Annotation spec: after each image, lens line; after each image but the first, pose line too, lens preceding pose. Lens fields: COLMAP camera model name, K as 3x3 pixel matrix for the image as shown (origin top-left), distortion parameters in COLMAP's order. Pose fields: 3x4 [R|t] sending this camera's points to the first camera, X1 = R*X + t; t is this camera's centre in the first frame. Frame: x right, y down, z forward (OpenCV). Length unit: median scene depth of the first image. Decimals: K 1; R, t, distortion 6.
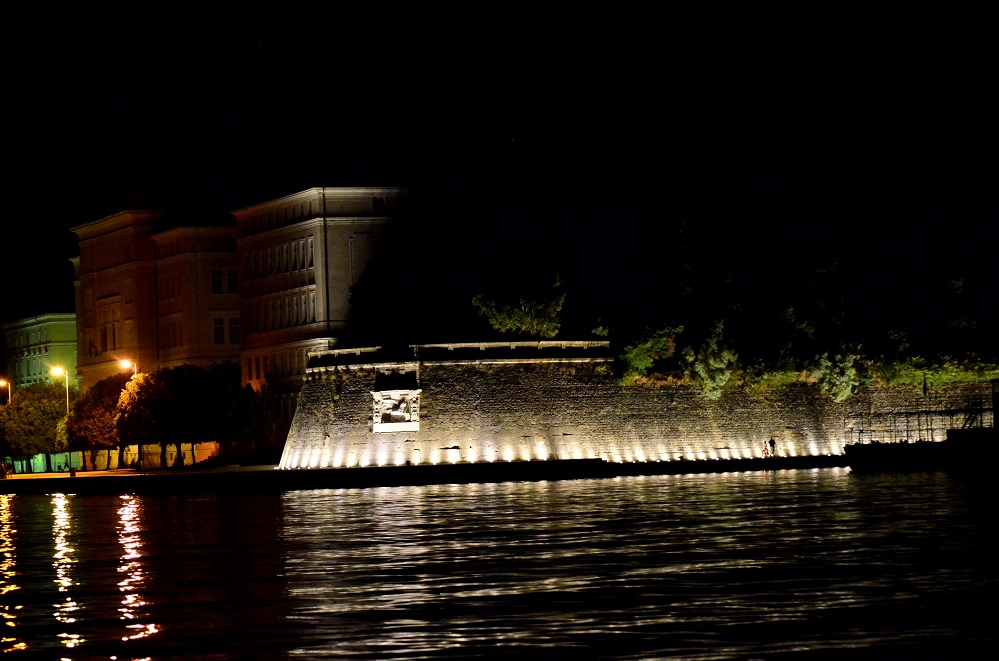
lens RADIAL K [[3744.5, 0, 500.2], [0, 3744.5, 329.1], [0, 0, 1]] dist [0.084510, 0.000000]
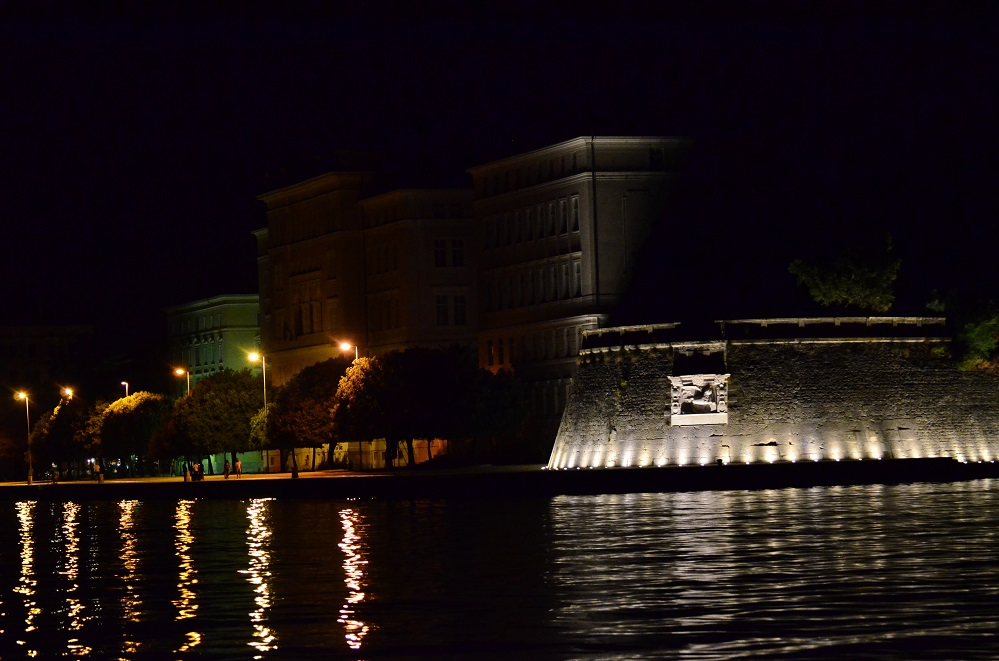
lens RADIAL K [[3744.5, 0, 500.9], [0, 3744.5, 328.4], [0, 0, 1]] dist [0.084510, 0.000000]
pose [[0.999873, 0.002875, -0.015677, -0.057555], [-0.002913, 0.999993, -0.002414, 0.008034], [0.015670, 0.002459, 0.999874, 0.164368]]
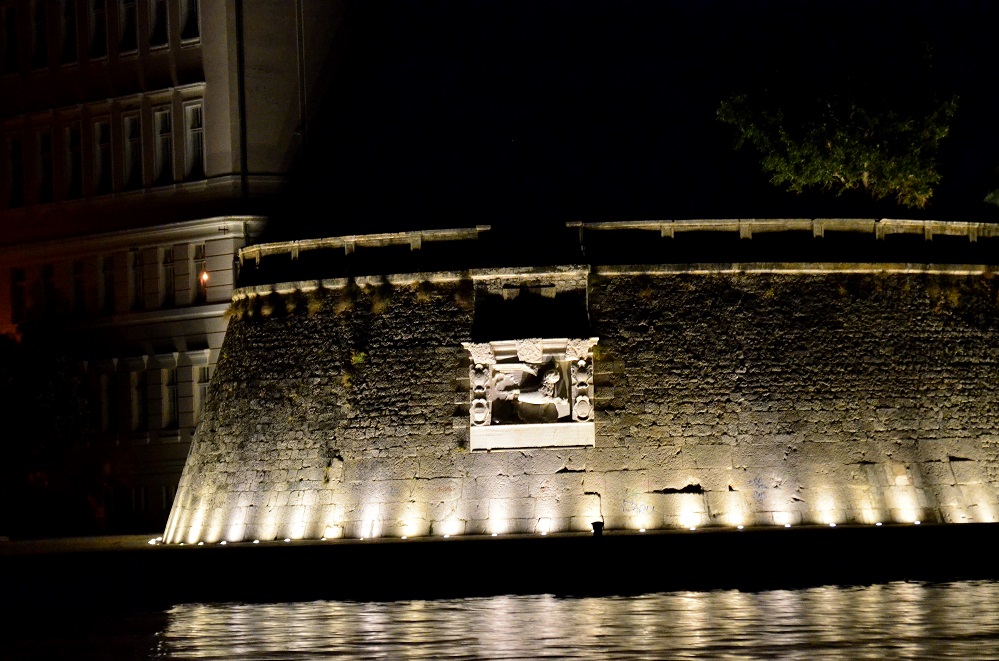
lens RADIAL K [[6394.3, 0, 498.3], [0, 6394.3, 336.0], [0, 0, 1]] dist [1.846040, 0.000000]
pose [[0.990135, 0.010191, 0.139748, -0.120472], [-0.010066, 0.999948, -0.001604, 0.016735], [-0.139757, 0.000182, 0.990186, 0.342246]]
